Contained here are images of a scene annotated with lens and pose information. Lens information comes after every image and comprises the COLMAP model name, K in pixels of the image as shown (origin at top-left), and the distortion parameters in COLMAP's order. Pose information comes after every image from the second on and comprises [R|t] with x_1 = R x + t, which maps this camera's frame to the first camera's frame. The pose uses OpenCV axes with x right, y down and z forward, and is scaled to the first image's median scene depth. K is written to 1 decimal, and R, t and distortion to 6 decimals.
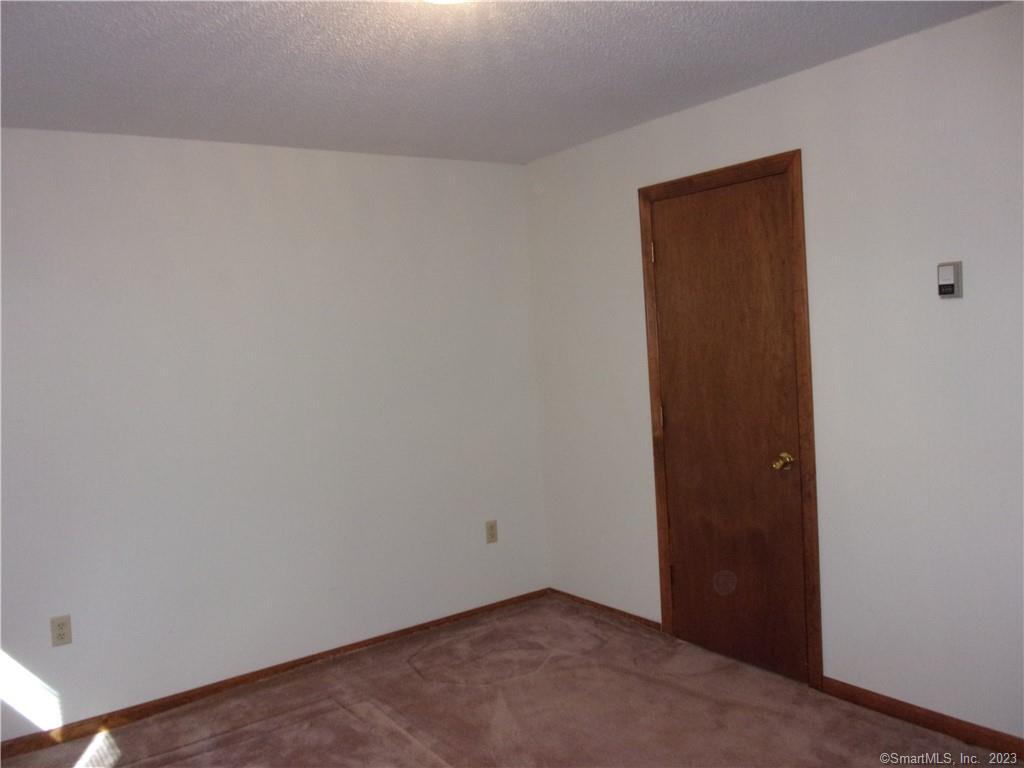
lens RADIAL K [[848.9, 0, 511.2], [0, 848.9, 387.3], [0, 0, 1]] dist [0.004568, -0.023281]
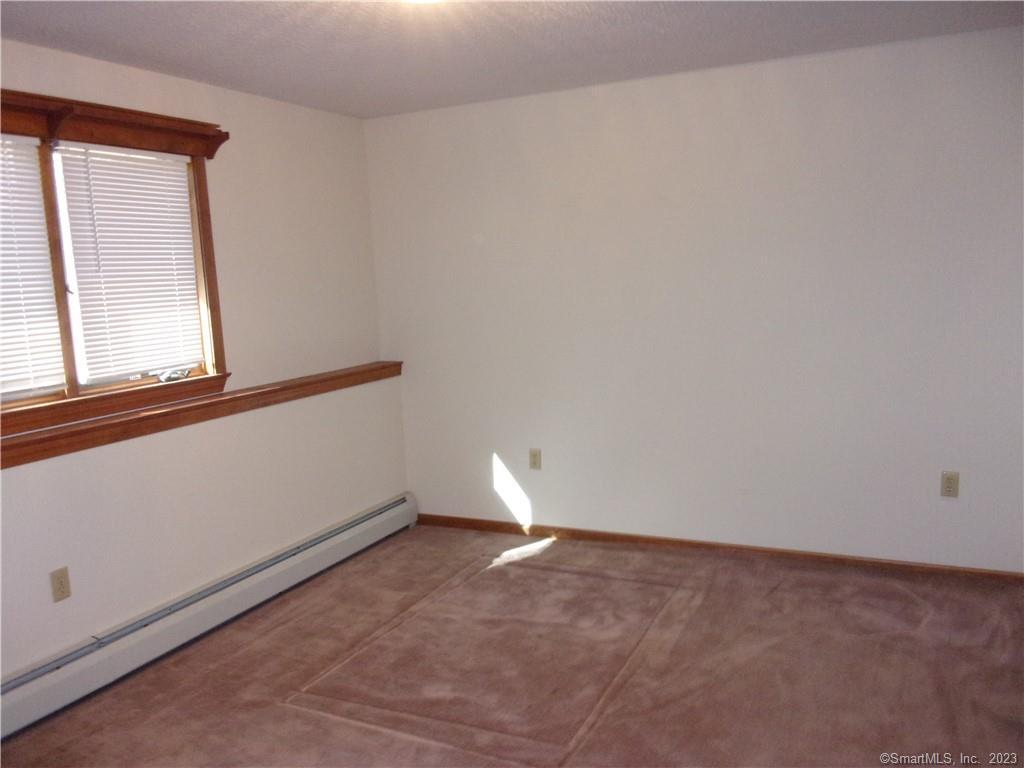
lens RADIAL K [[848.9, 0, 511.2], [0, 848.9, 387.3], [0, 0, 1]] dist [0.004568, -0.023281]
pose [[0.486555, 0.163999, -0.858119, 0.612124], [-0.049181, 0.985807, 0.160517, -0.050875], [0.872265, -0.035897, 0.487715, 0.274909]]
